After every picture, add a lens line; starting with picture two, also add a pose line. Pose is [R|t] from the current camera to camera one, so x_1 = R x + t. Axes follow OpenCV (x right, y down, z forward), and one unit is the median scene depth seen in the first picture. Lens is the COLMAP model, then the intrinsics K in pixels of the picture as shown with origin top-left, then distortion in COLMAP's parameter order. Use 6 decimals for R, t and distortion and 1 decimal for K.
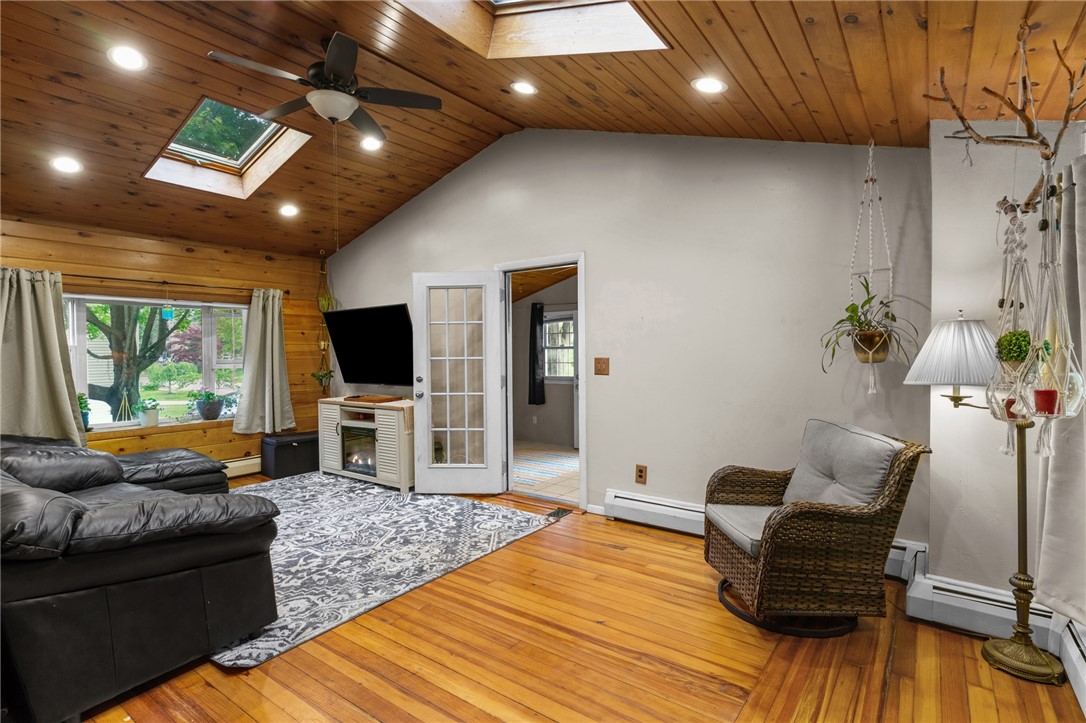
lens RADIAL K [[528.3, 0, 549.9], [0, 528.3, 355.4], [0, 0, 1]] dist [0.004110, -0.000007]
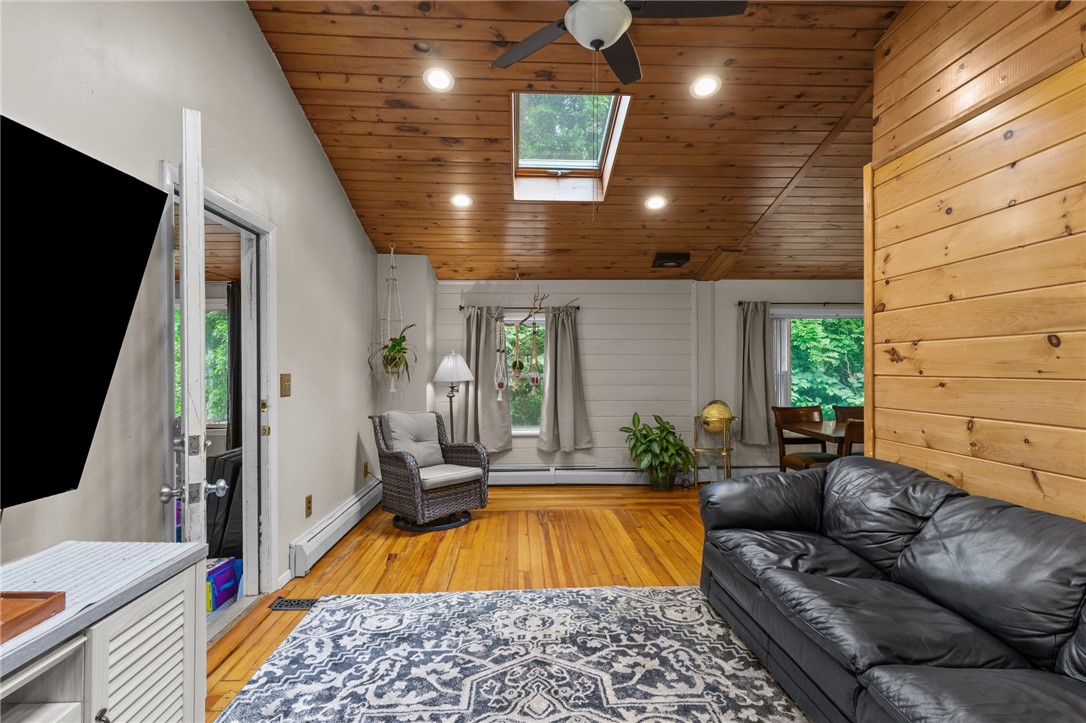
lens RADIAL K [[528.3, 0, 535.4], [0, 528.3, 364.3], [0, 0, 1]] dist [0.004110, -0.000007]
pose [[-0.608170, 0.010865, 0.793732, -0.751035], [0.011262, 0.999924, -0.005058, -0.001856], [-0.793727, 0.005863, -0.608246, 1.221621]]
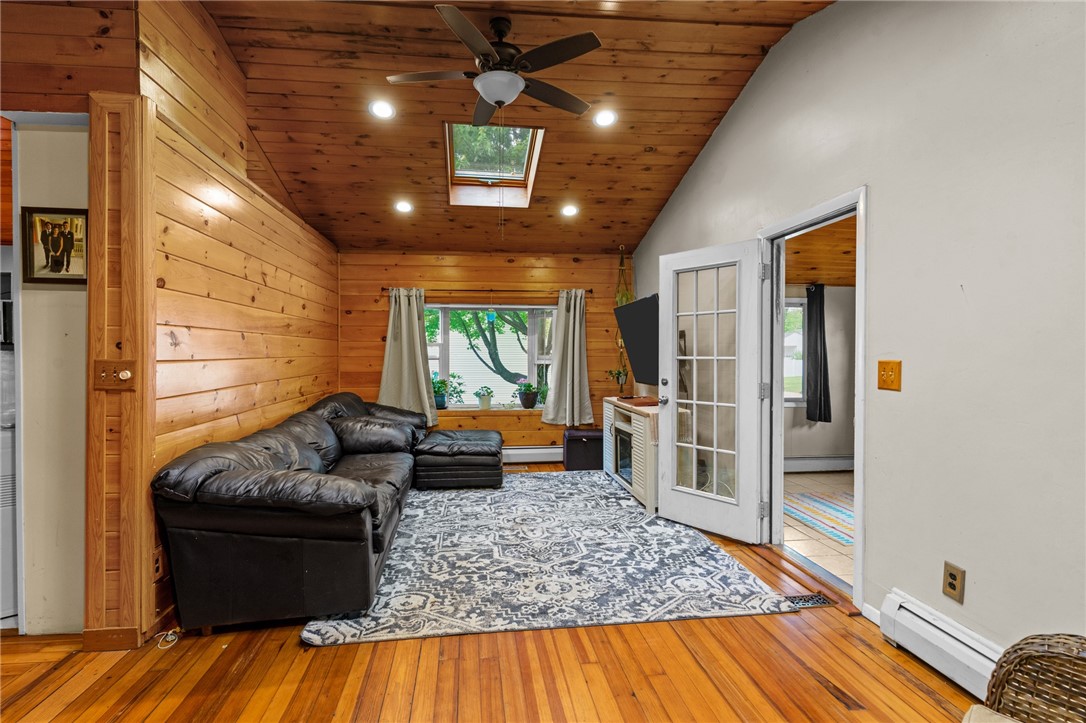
lens RADIAL K [[528.3, 0, 535.0], [0, 528.3, 355.4], [0, 0, 1]] dist [0.004110, -0.000007]
pose [[0.678769, 0.013570, -0.734226, 0.271677], [-0.011663, 0.999902, 0.007699, -0.001649], [0.734259, 0.003337, 0.678861, 0.327316]]
